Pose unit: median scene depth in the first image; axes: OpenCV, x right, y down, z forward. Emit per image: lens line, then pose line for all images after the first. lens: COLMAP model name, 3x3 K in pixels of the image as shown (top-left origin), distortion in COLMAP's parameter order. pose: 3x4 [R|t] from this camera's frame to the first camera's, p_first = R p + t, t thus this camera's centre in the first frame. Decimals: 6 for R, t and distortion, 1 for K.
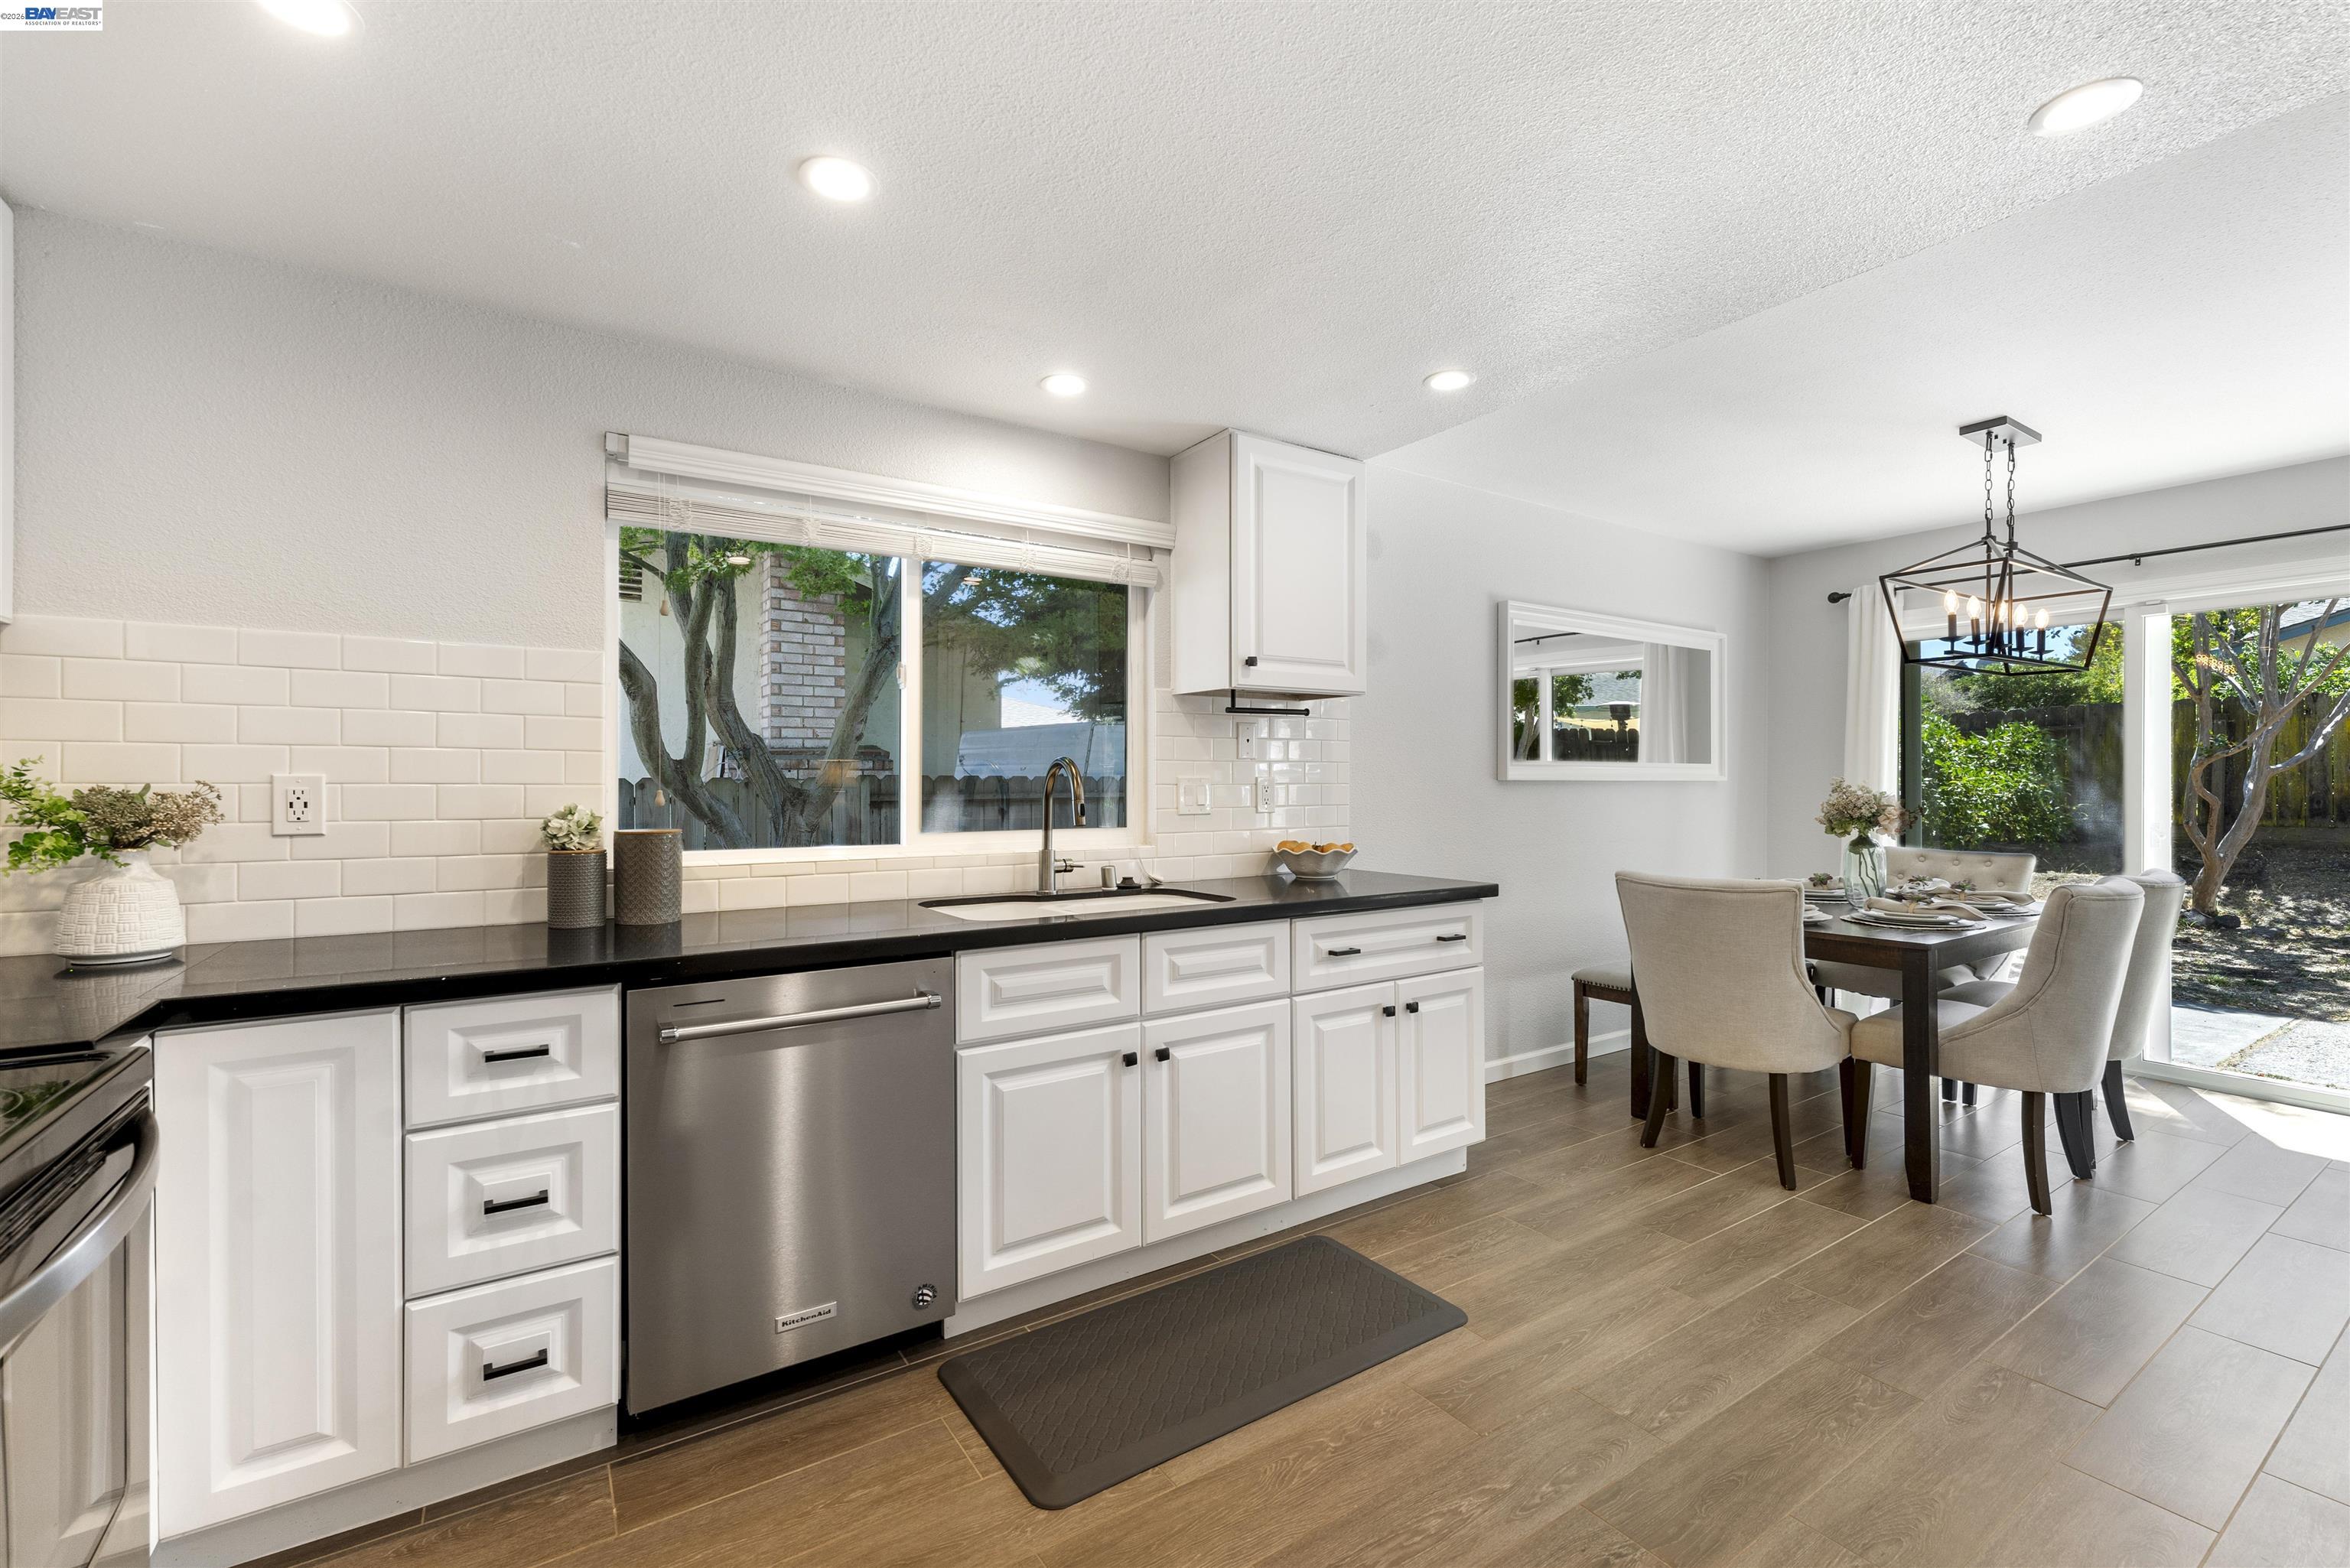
lens RADIAL K [[963.4, 0, 1175.0], [0, 963.4, 784.0], [0, 0, 1]] dist [0.015414, 0.000018]
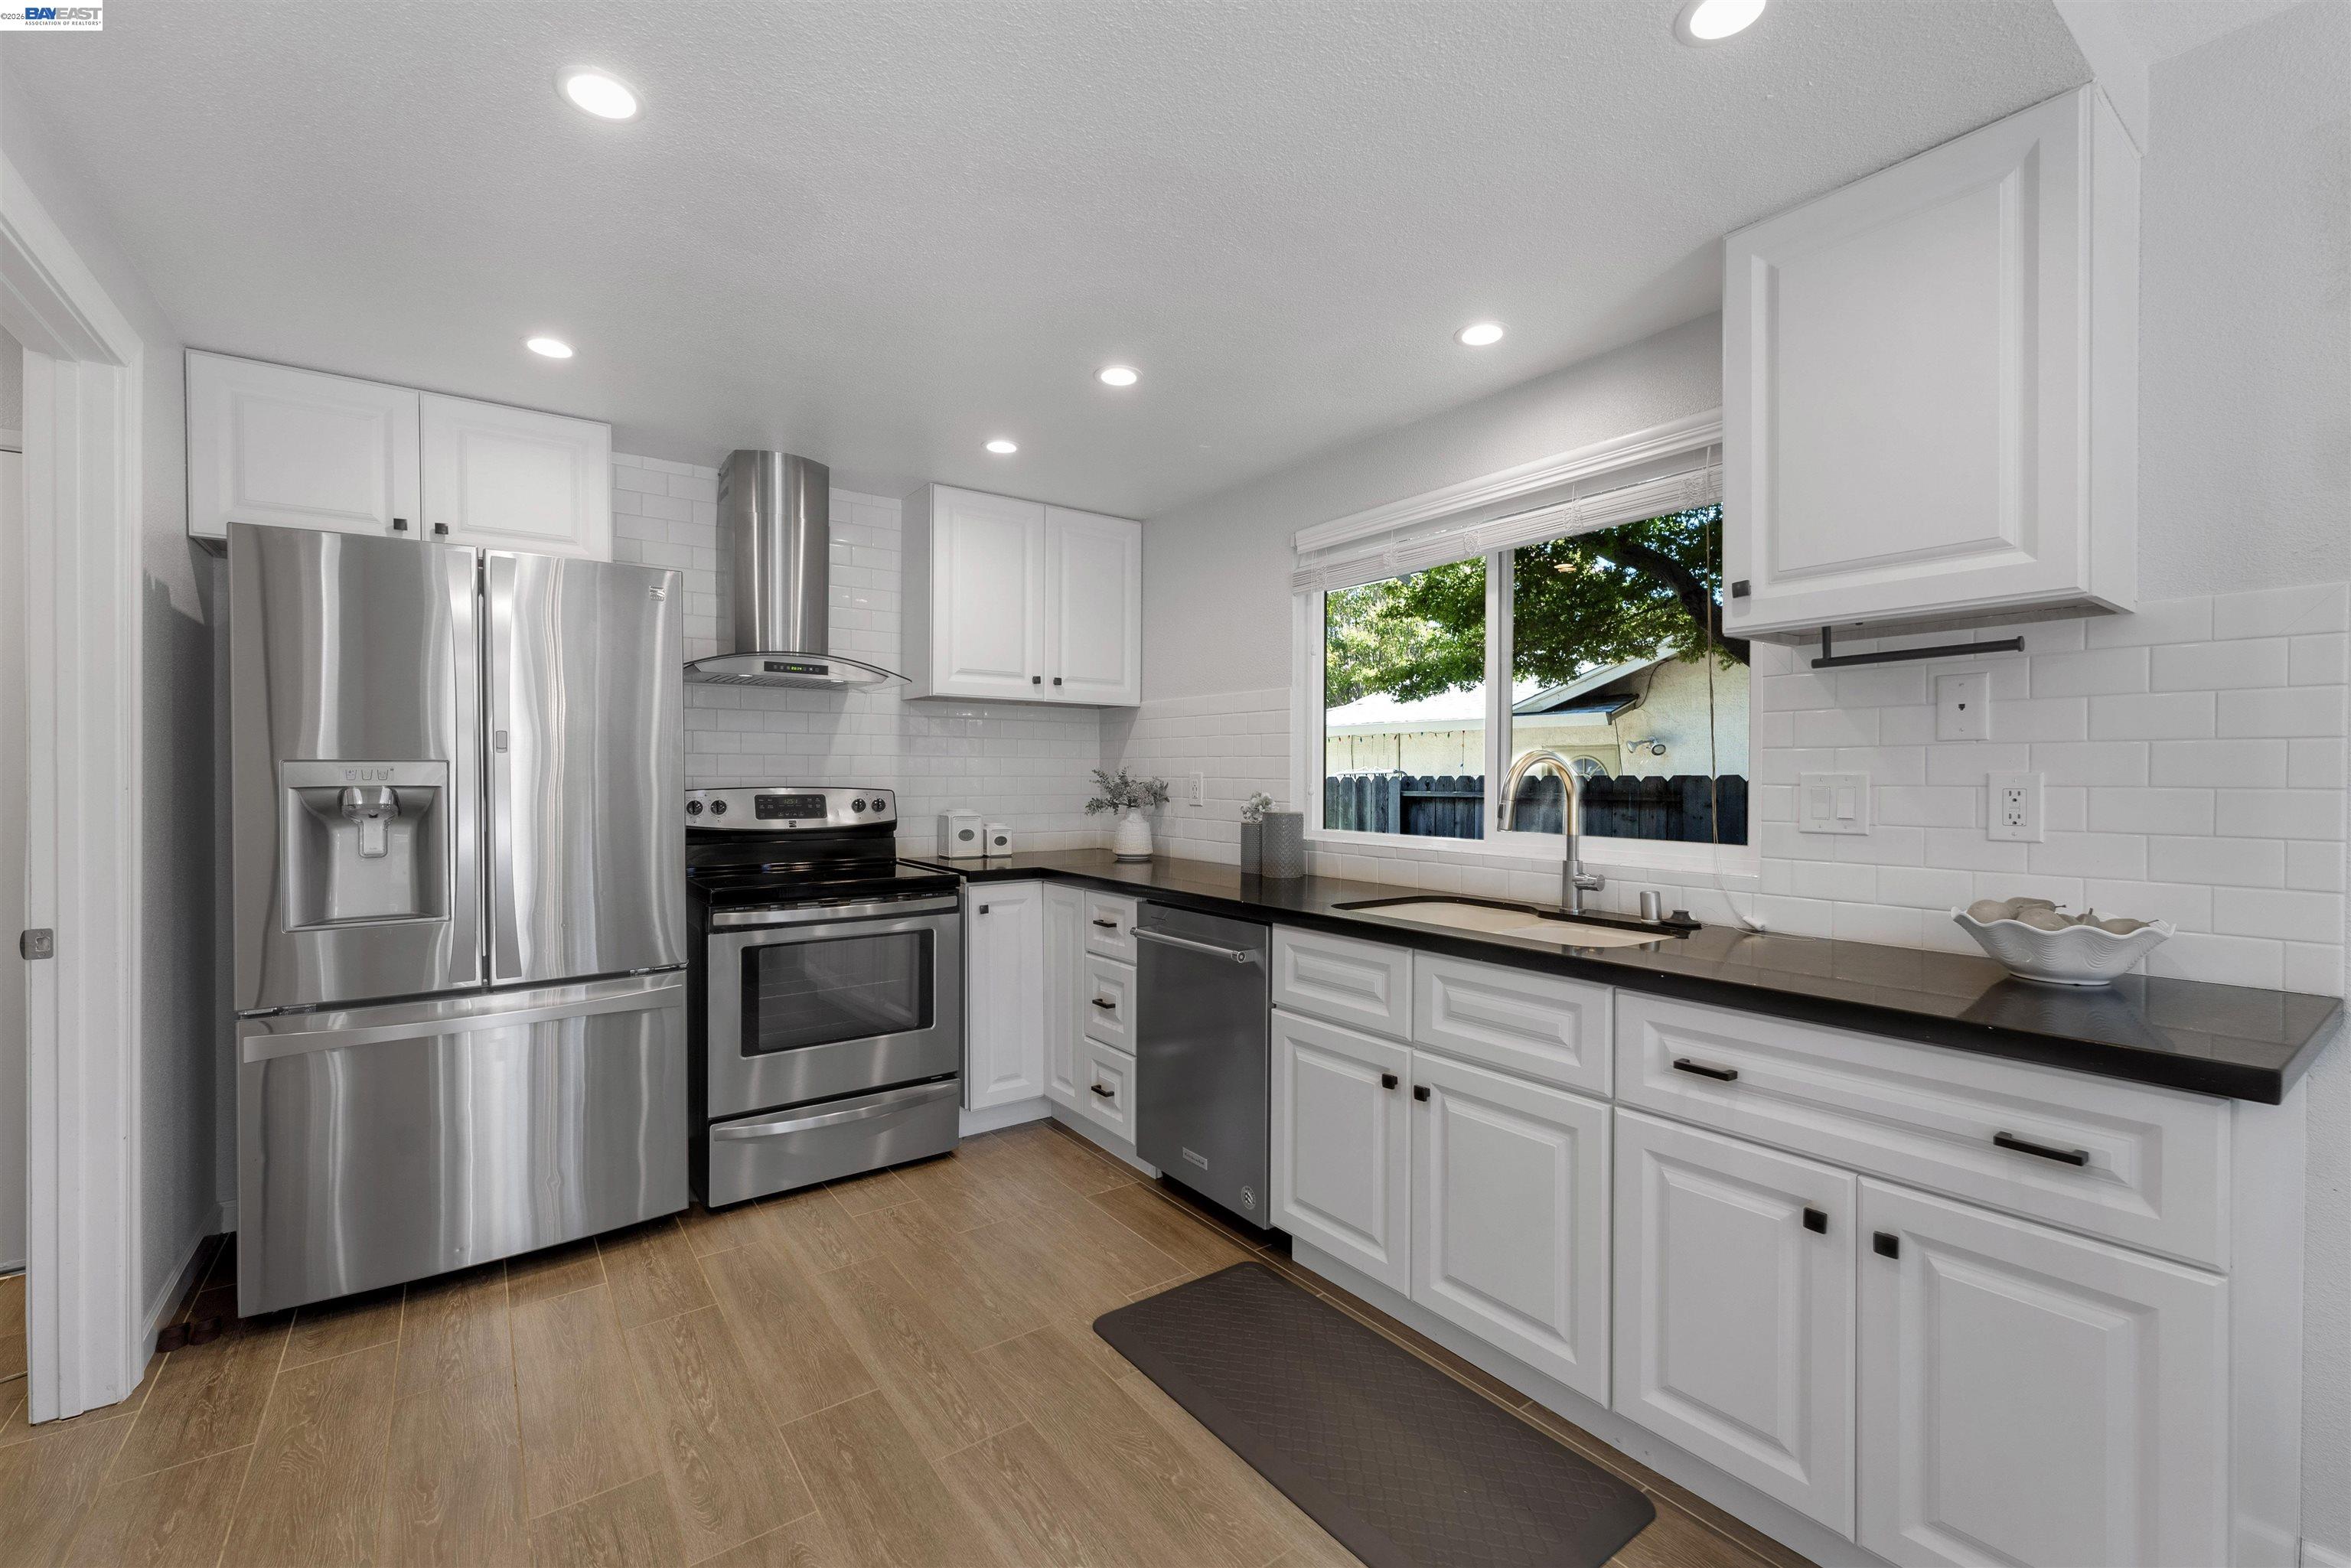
lens RADIAL K [[1021.8, 0, 1175.5], [0, 1021.8, 784.0], [0, 0, 1]] dist [0.000696, -0.000250]
pose [[0.045569, 0.009008, -0.998921, 0.827054], [-0.007949, 0.999931, 0.008654, -0.003395], [0.998930, 0.007546, 0.045638, 0.682952]]
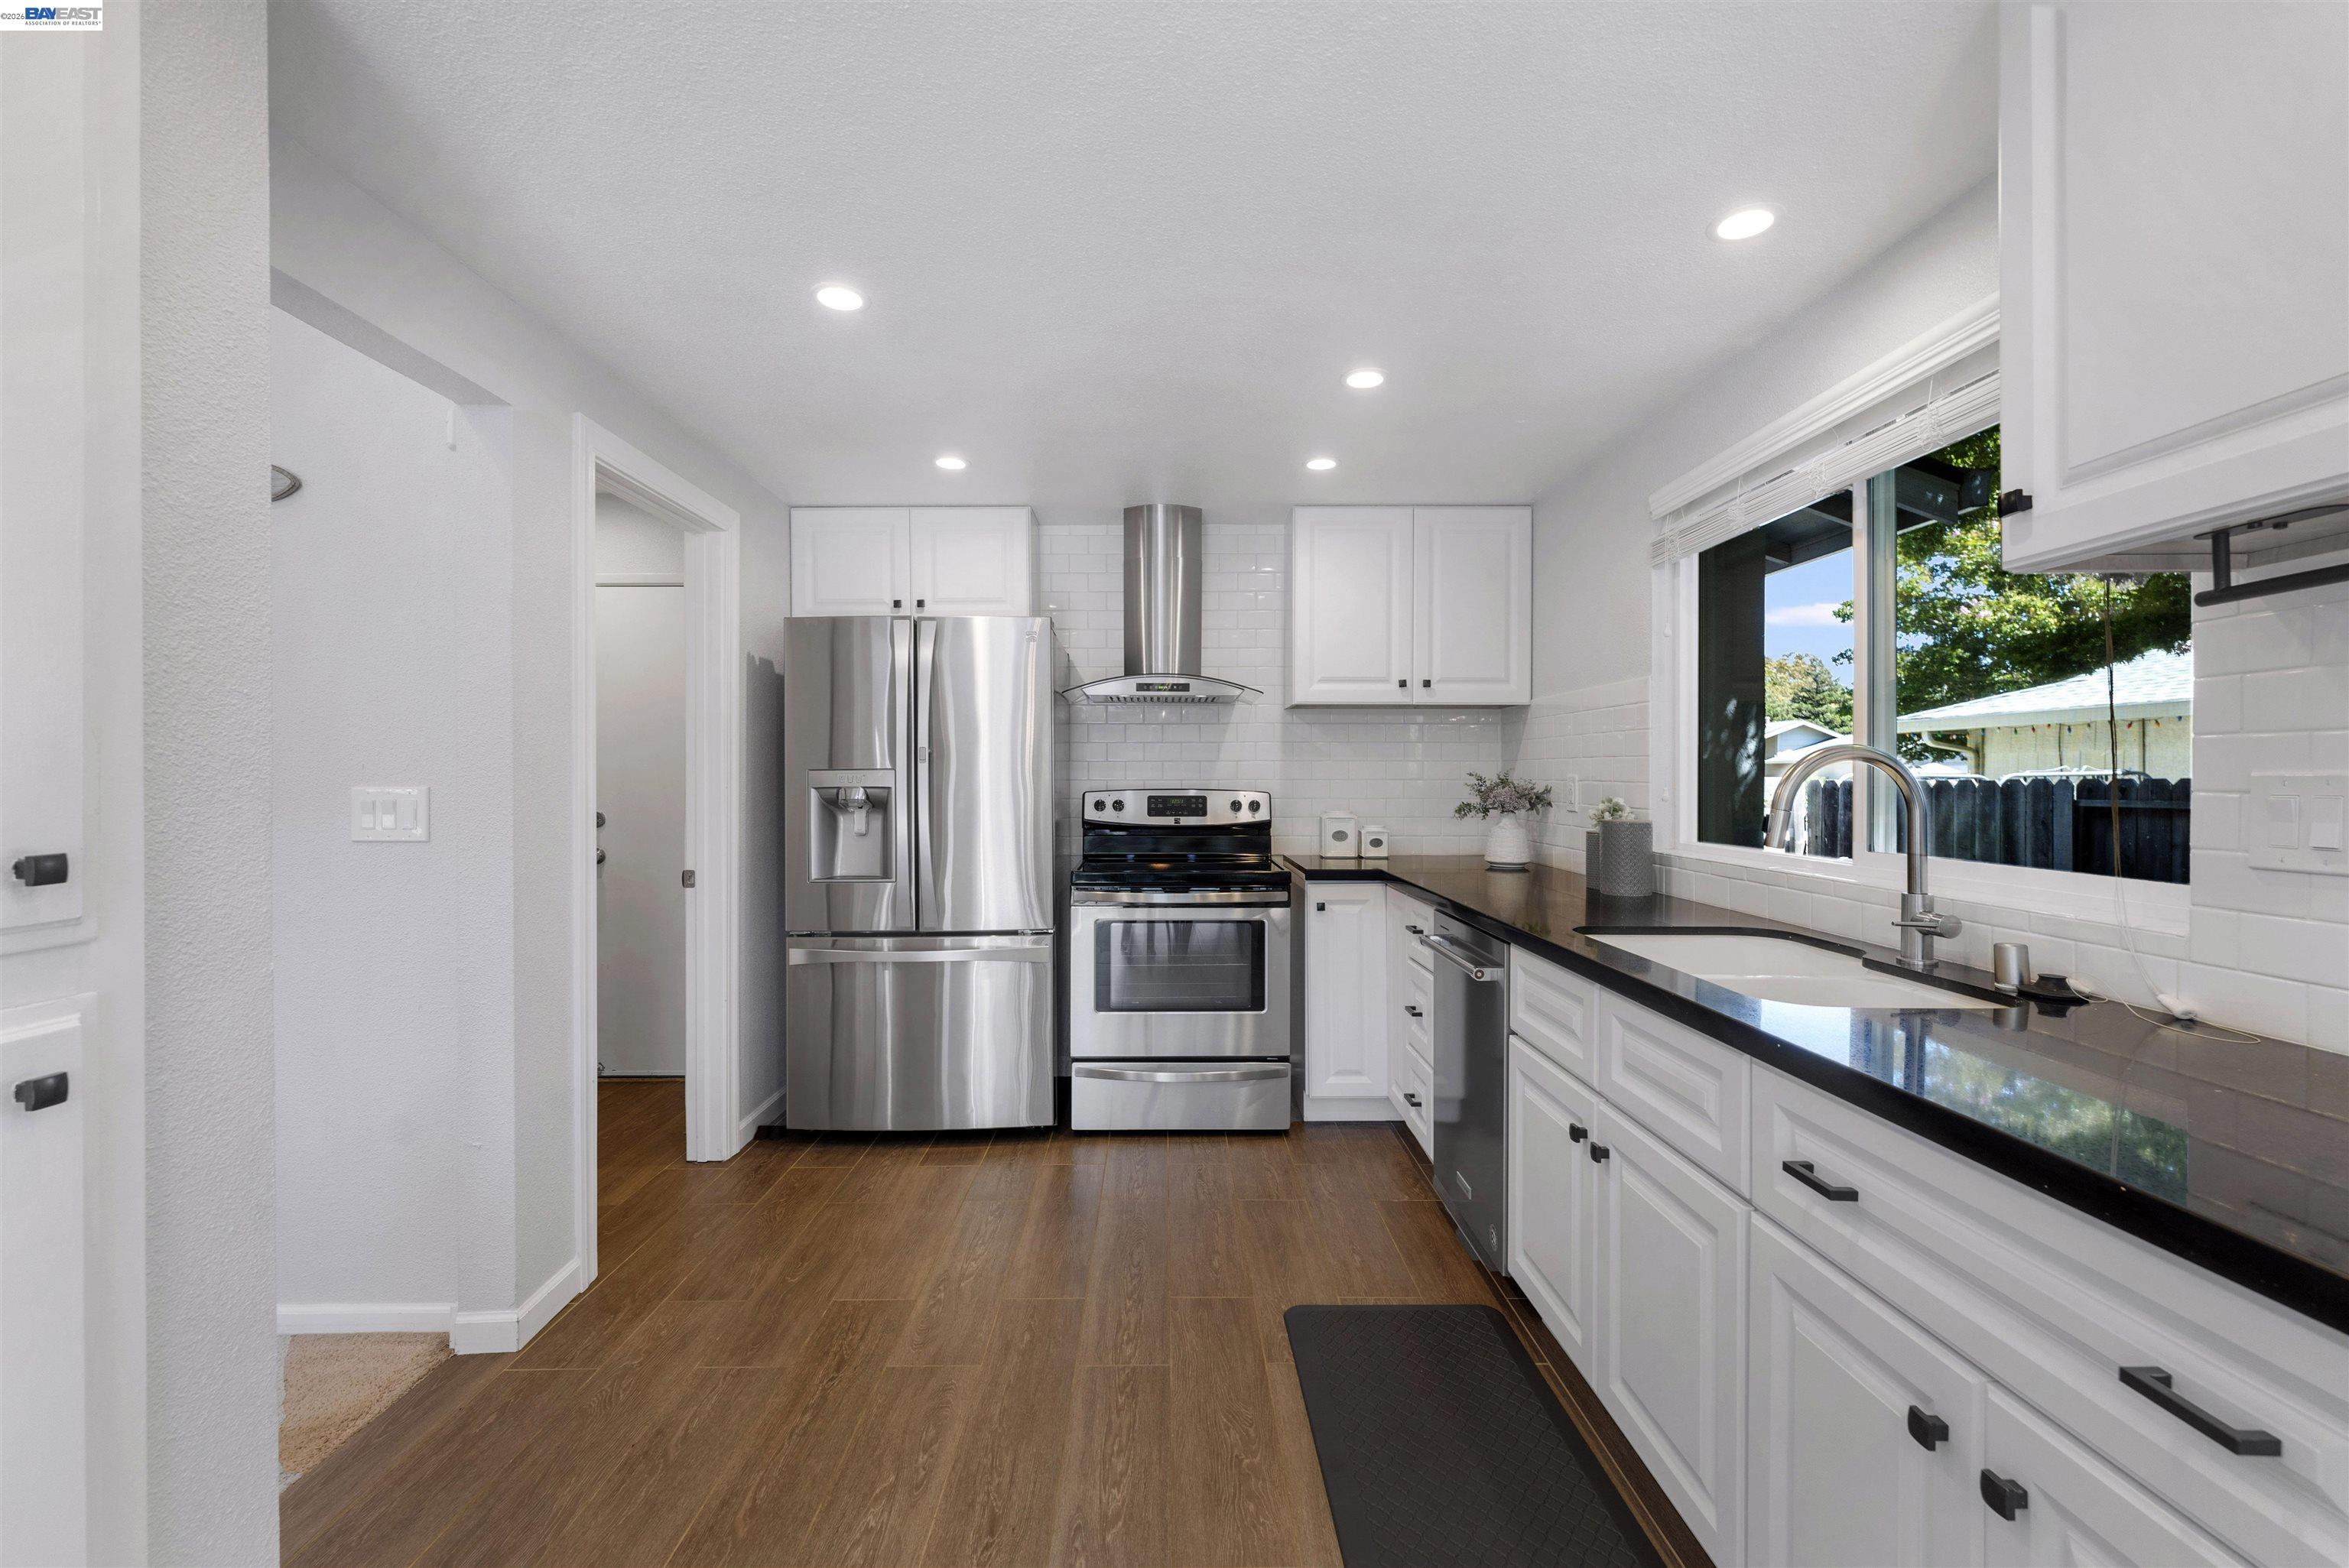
lens RADIAL K [[998.5, 0, 1134.6], [0, 998.5, 782.6], [0, 0, 1]] dist [0.000334, 0.000097]
pose [[-0.563936, 0.003942, -0.825809, 0.754308], [-0.004822, 0.999956, 0.008066, -0.005622], [0.825804, 0.008531, -0.563892, 1.052848]]
